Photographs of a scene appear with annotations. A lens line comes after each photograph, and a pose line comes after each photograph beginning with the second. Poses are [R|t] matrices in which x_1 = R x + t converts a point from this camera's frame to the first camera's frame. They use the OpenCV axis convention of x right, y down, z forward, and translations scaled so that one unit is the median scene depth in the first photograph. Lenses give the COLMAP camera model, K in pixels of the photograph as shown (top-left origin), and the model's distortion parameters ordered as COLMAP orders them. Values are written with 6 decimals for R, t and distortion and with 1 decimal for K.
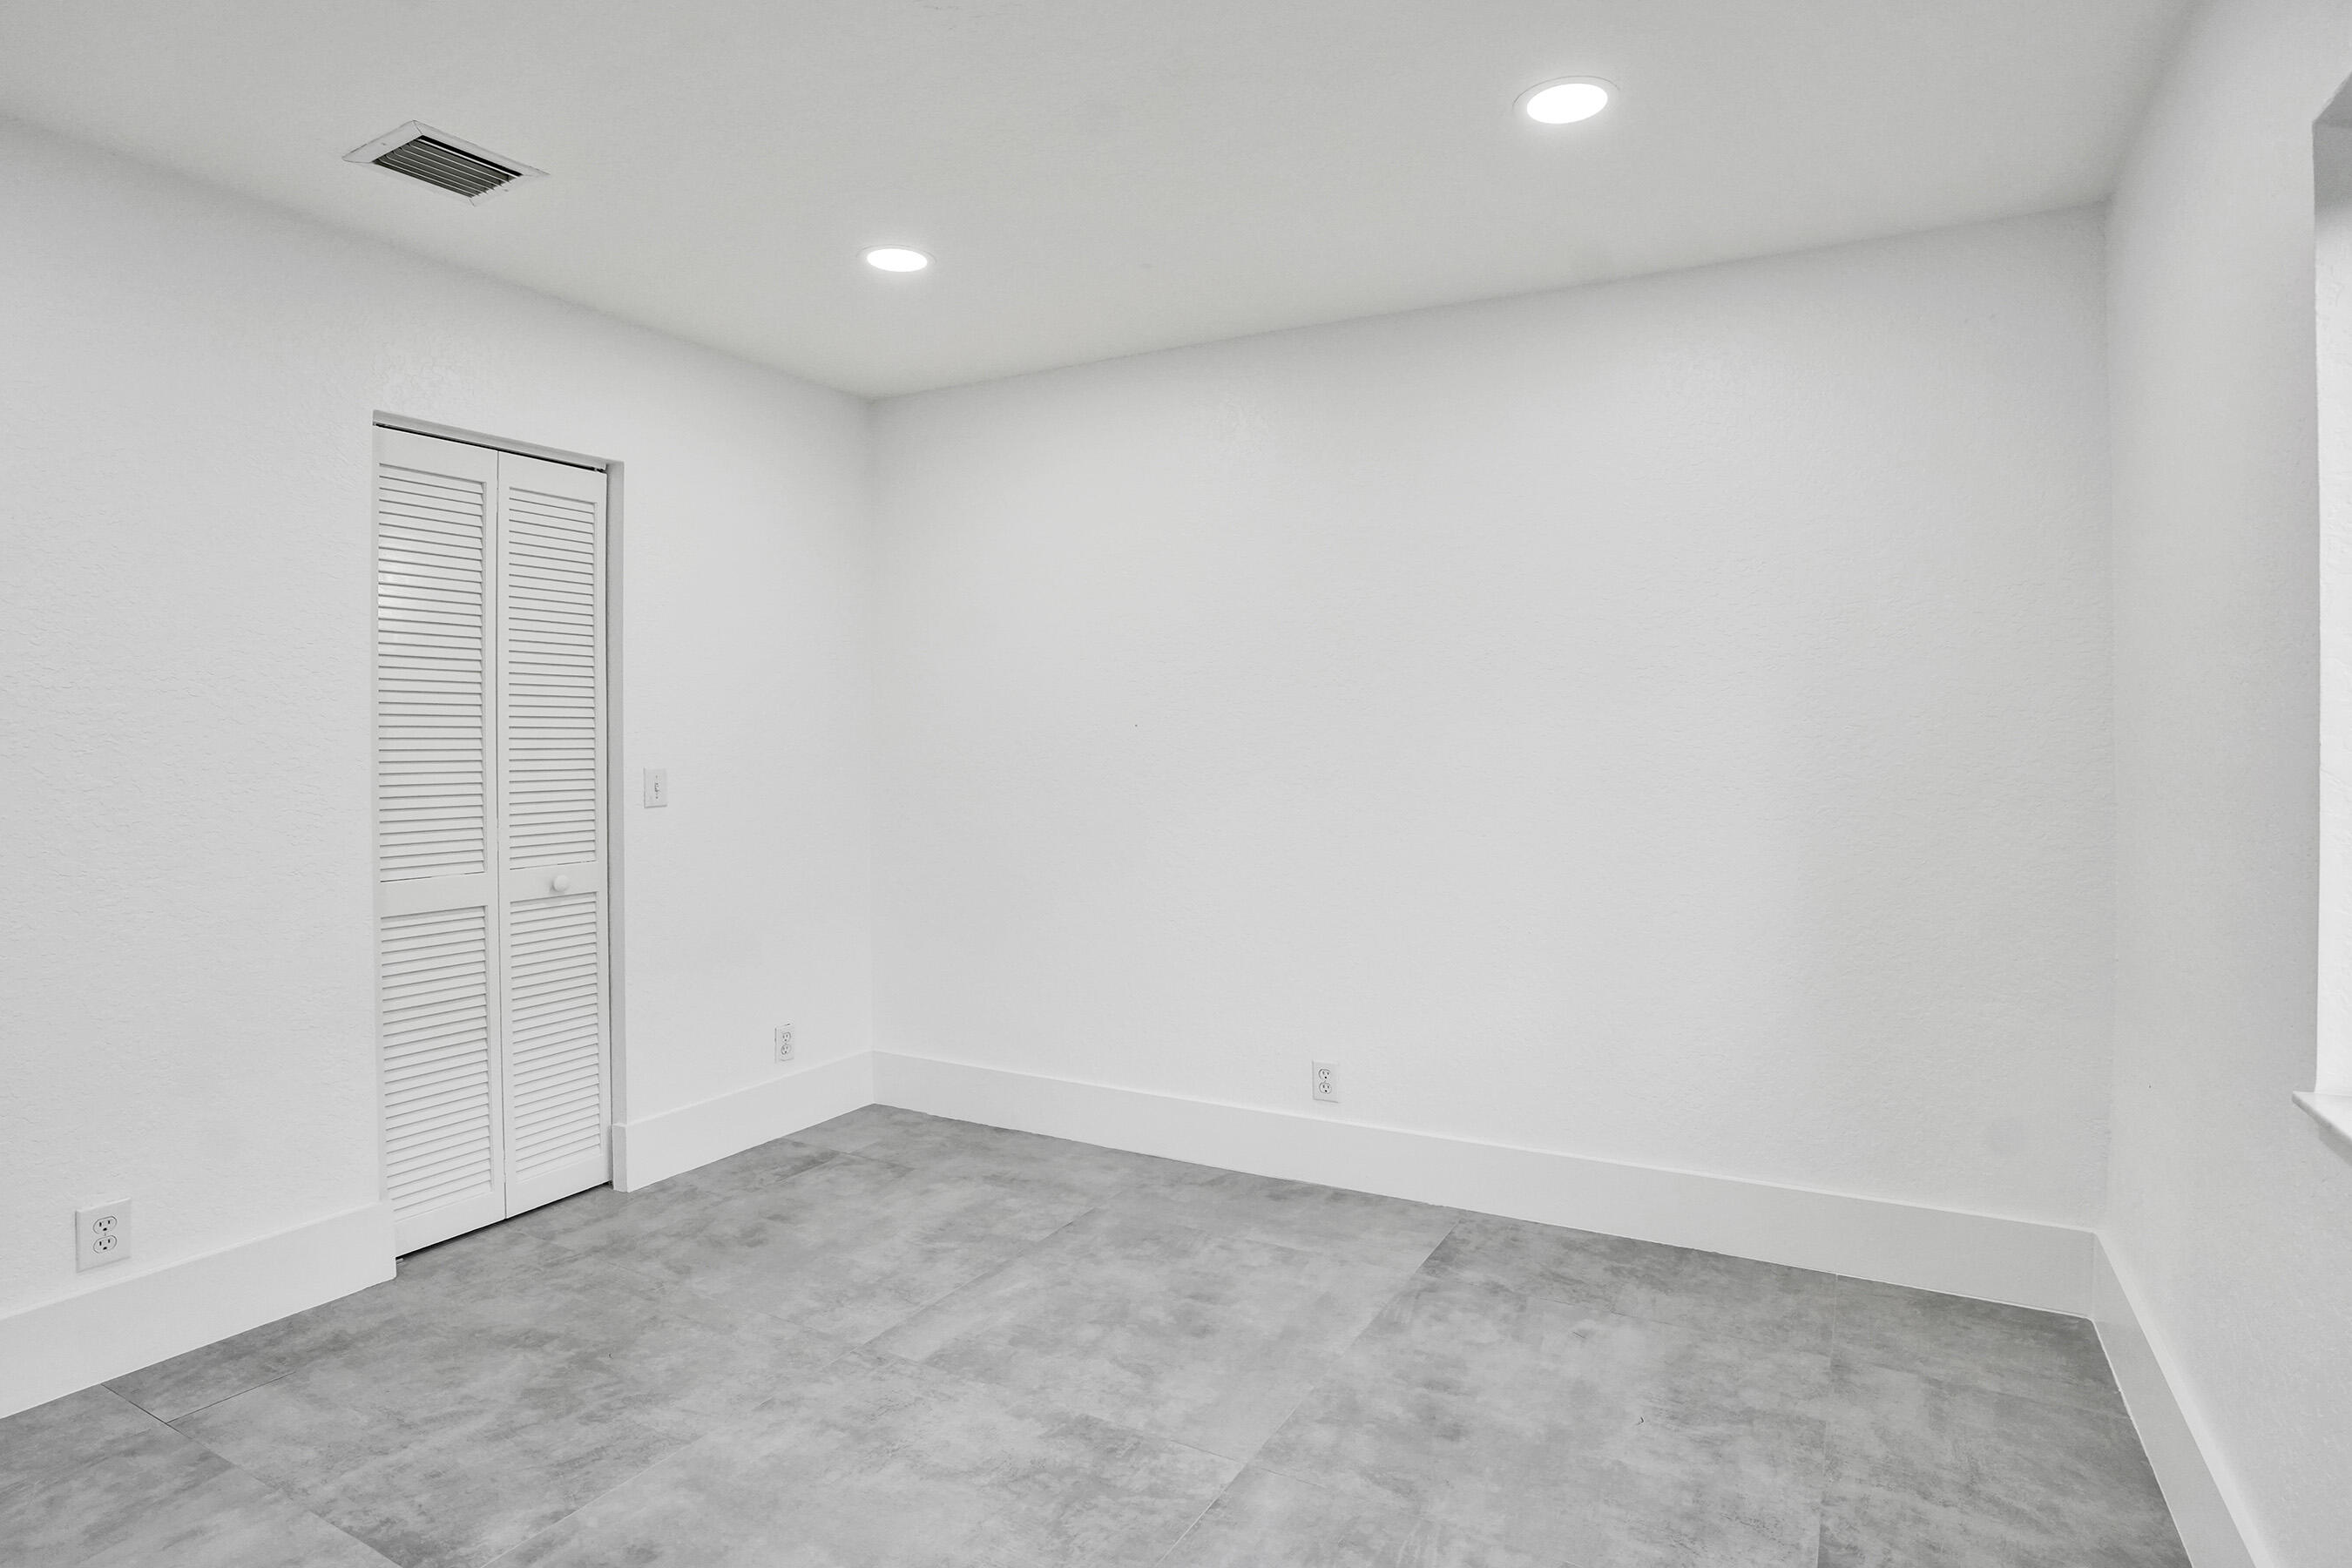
lens RADIAL K [[1253.1, 0, 1179.2], [0, 1253.1, 766.4], [0, 0, 1]] dist [-0.050901, 0.007576]
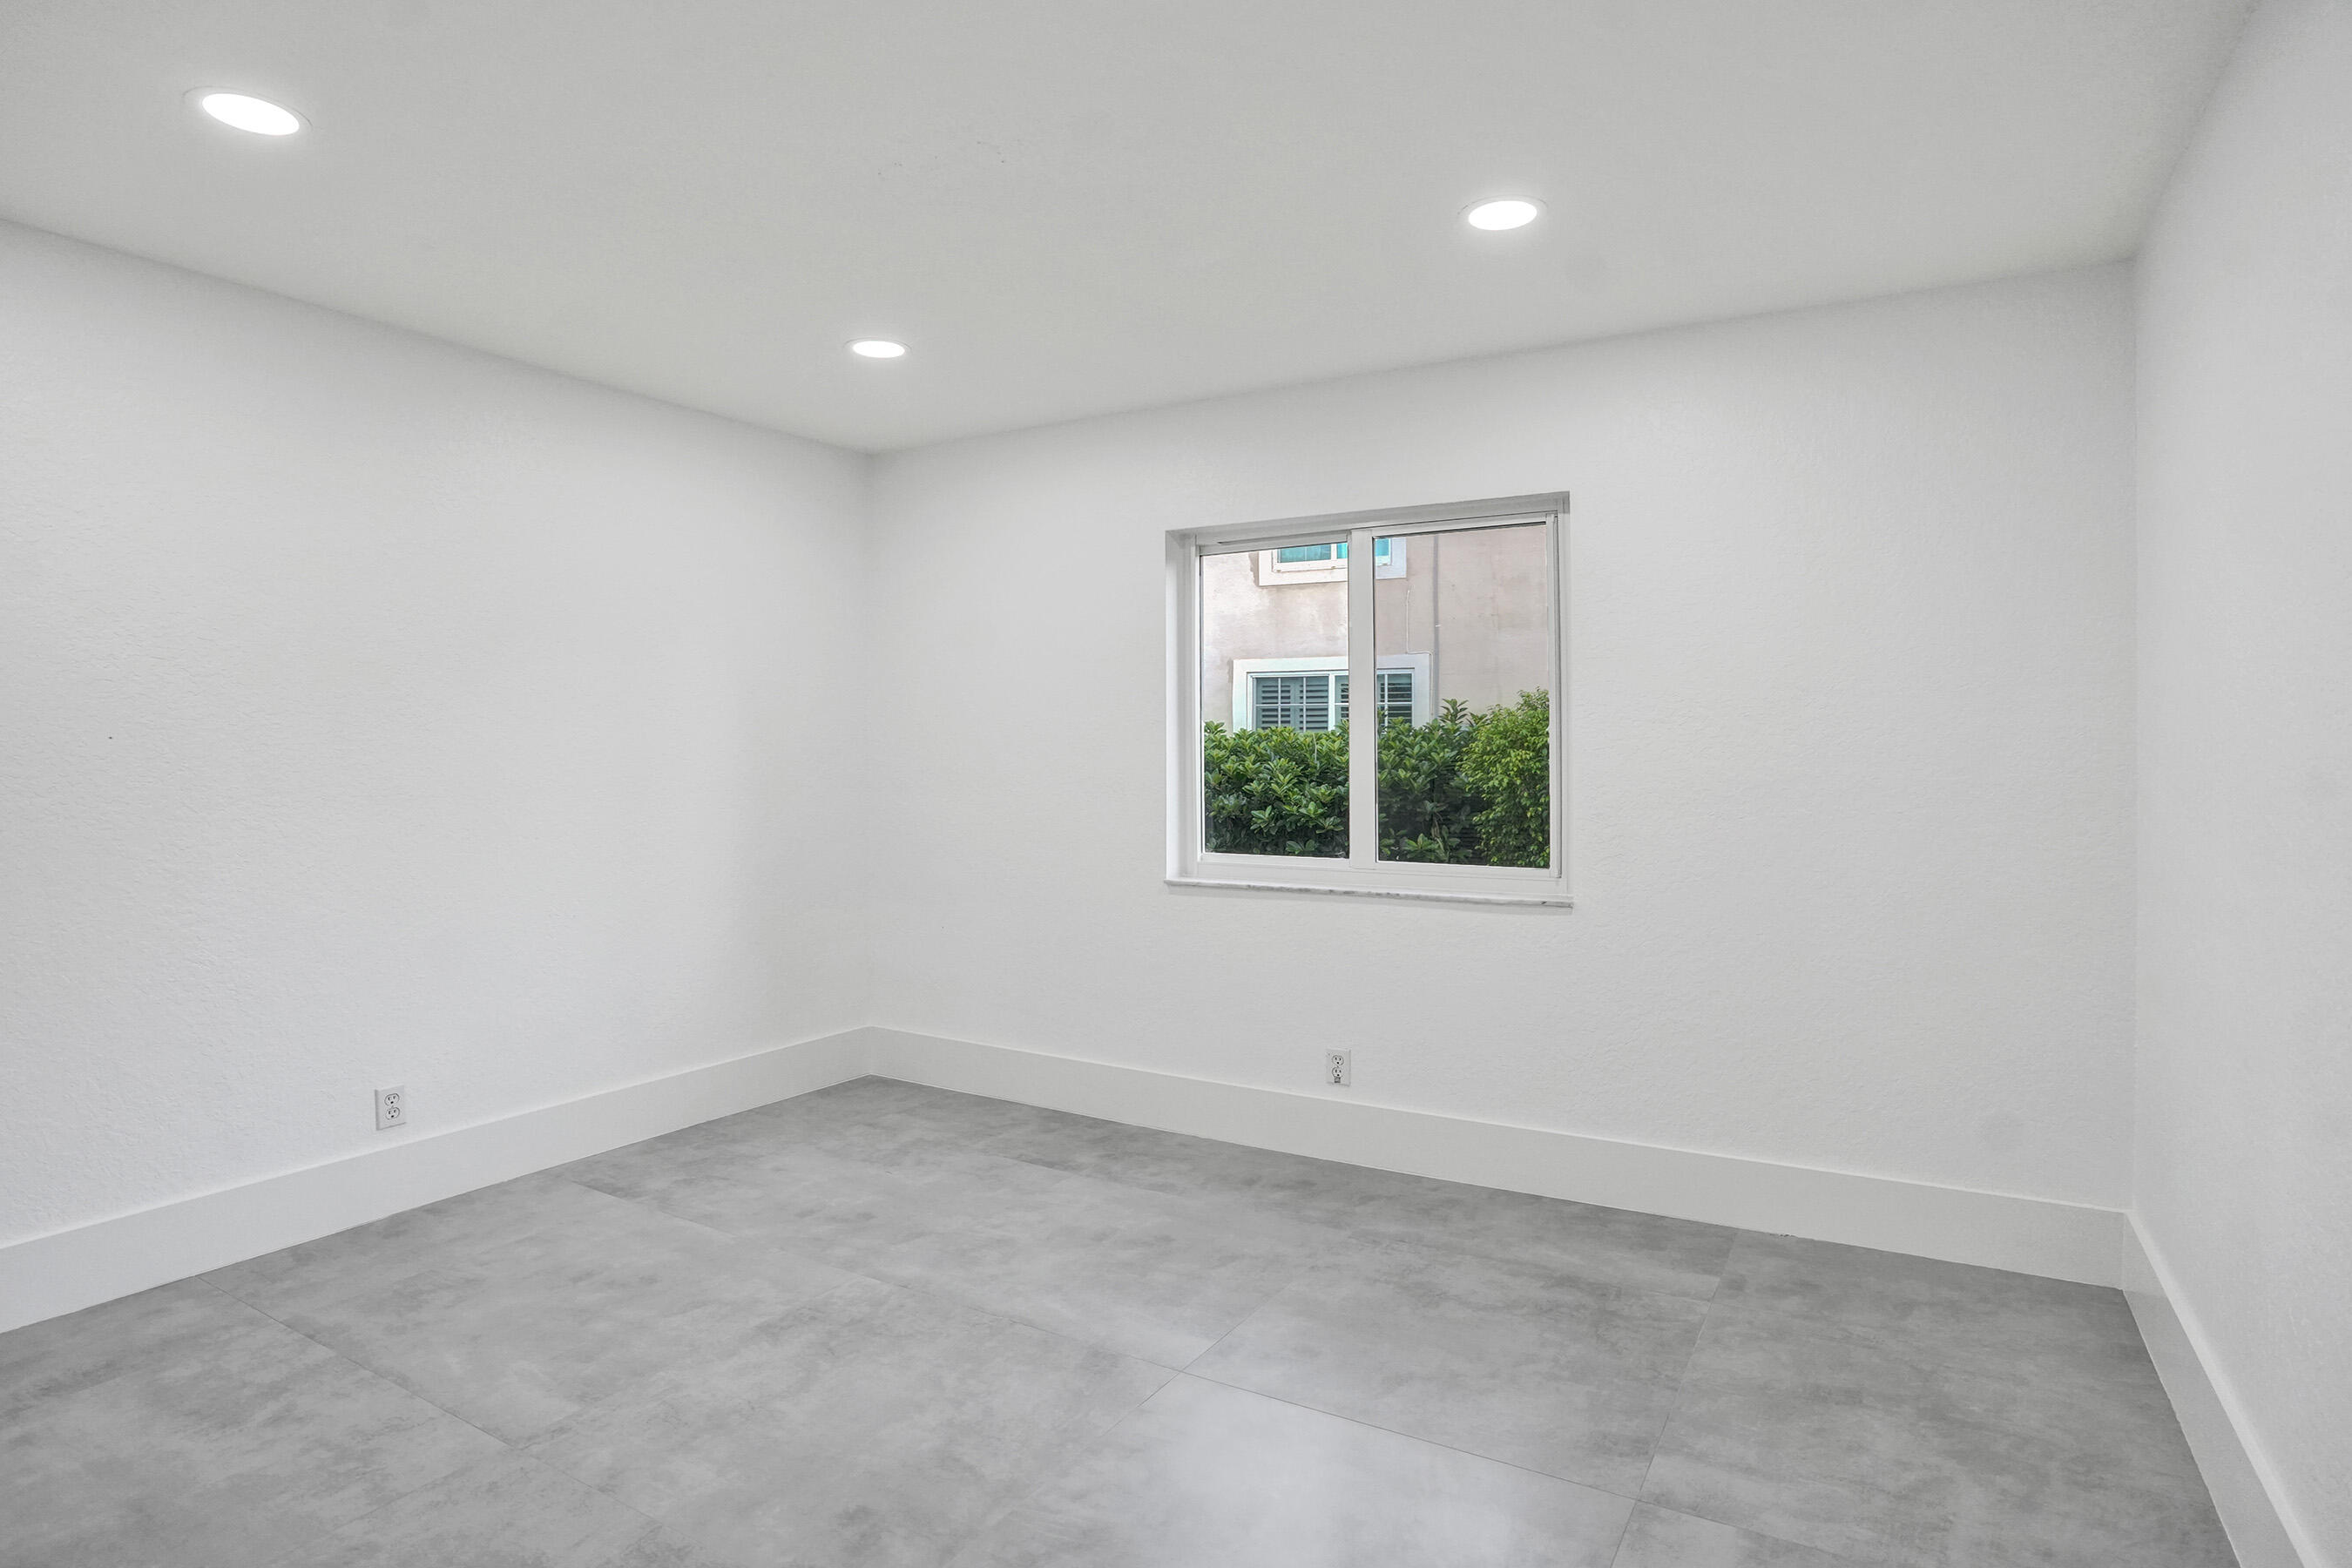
lens RADIAL K [[1253.1, 0, 1181.5], [0, 1253.1, 783.4], [0, 0, 1]] dist [-0.050901, 0.007576]
pose [[0.033148, -0.028145, 0.999054, -0.973741], [0.020010, 0.999422, 0.027492, -0.010861], [-0.999250, 0.019080, 0.033692, 0.437740]]
